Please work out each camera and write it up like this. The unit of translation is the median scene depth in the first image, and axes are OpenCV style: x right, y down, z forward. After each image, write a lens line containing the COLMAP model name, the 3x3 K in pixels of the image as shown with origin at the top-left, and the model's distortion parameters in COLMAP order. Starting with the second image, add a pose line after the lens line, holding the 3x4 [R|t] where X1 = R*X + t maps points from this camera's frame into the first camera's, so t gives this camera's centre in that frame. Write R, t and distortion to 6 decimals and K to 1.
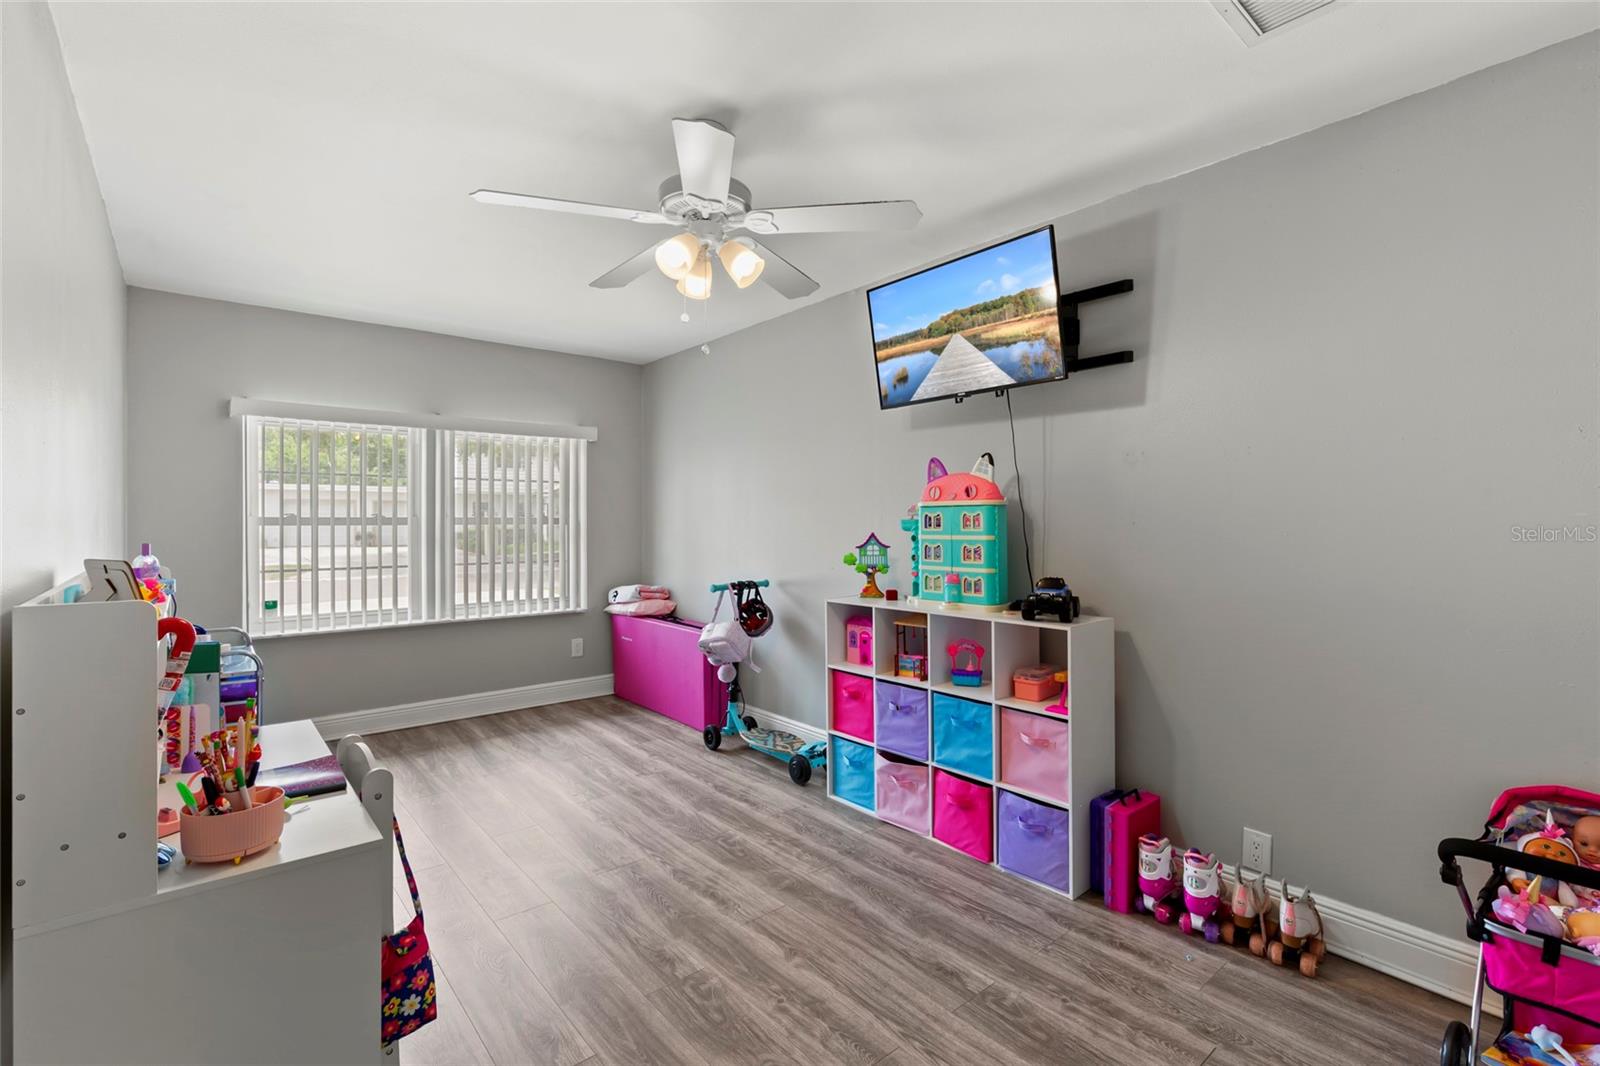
lens RADIAL K [[734.7, 0, 804.4], [0, 734.7, 516.1], [0, 0, 1]] dist [-0.002168, -0.001085]
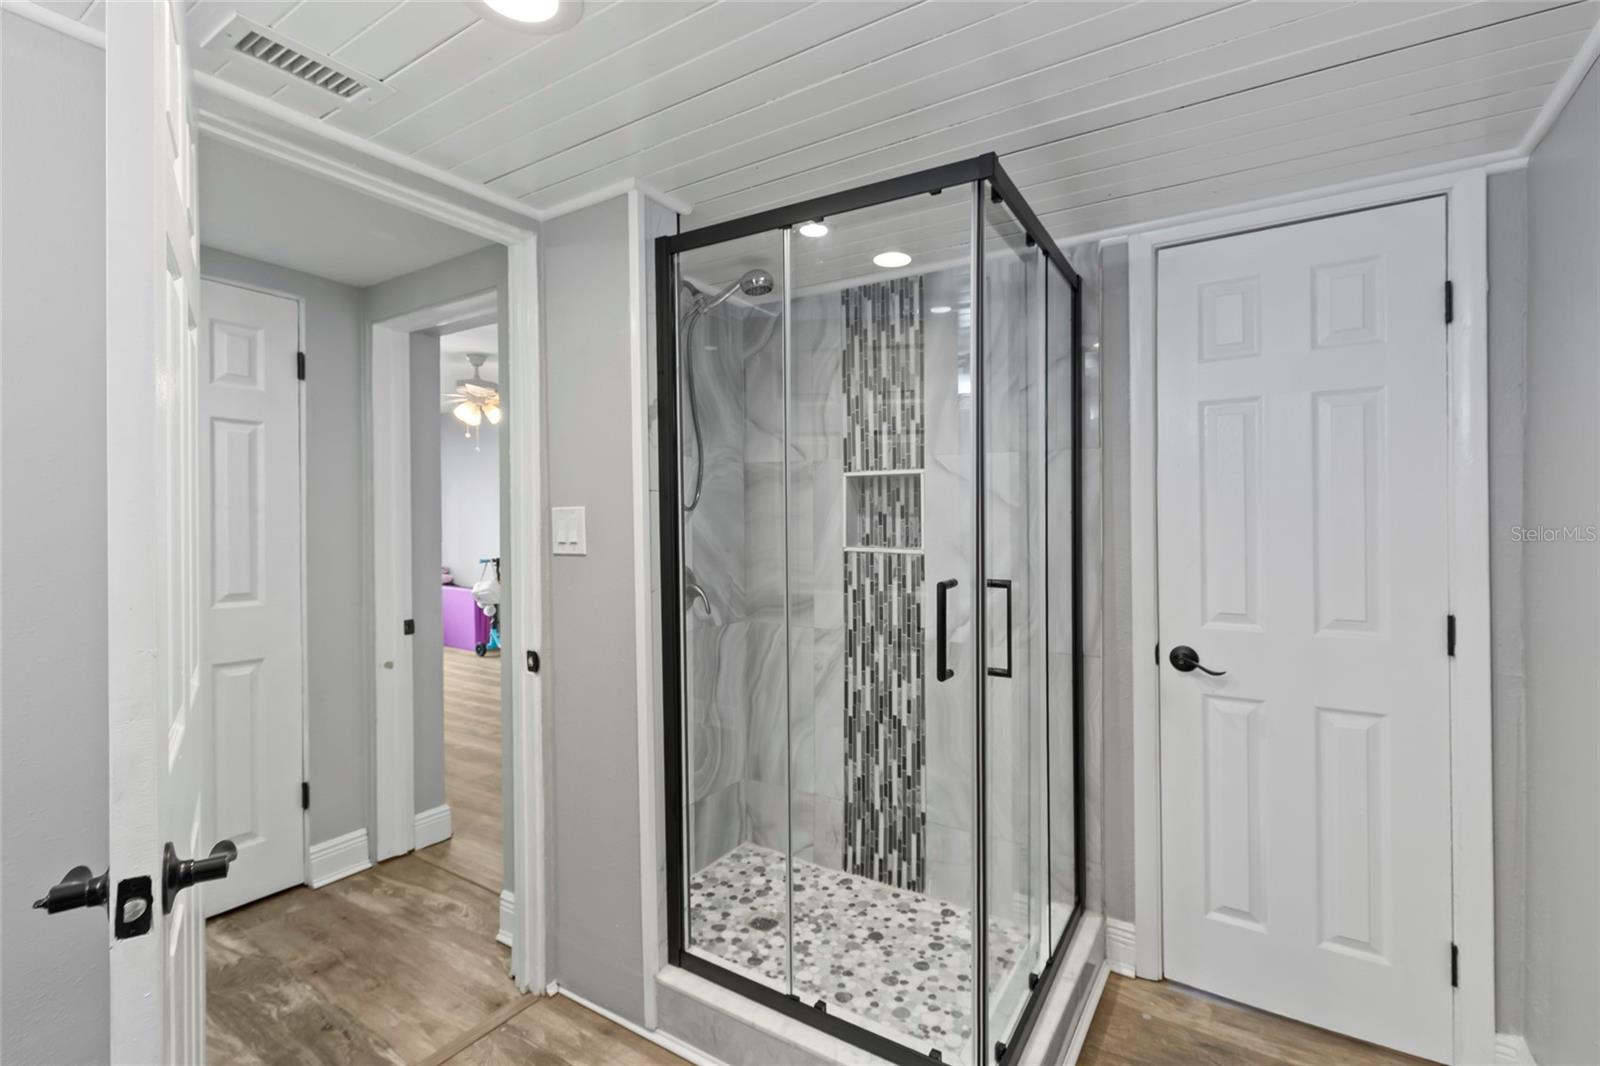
lens RADIAL K [[734.7, 0, 804.4], [0, 734.7, 516.1], [0, 0, 1]] dist [-0.002168, -0.001085]
pose [[0.956074, -0.008795, 0.292994, 0.091955], [0.008913, 0.999960, 0.000933, 0.000991], [-0.292990, 0.001719, 0.956114, -0.816920]]
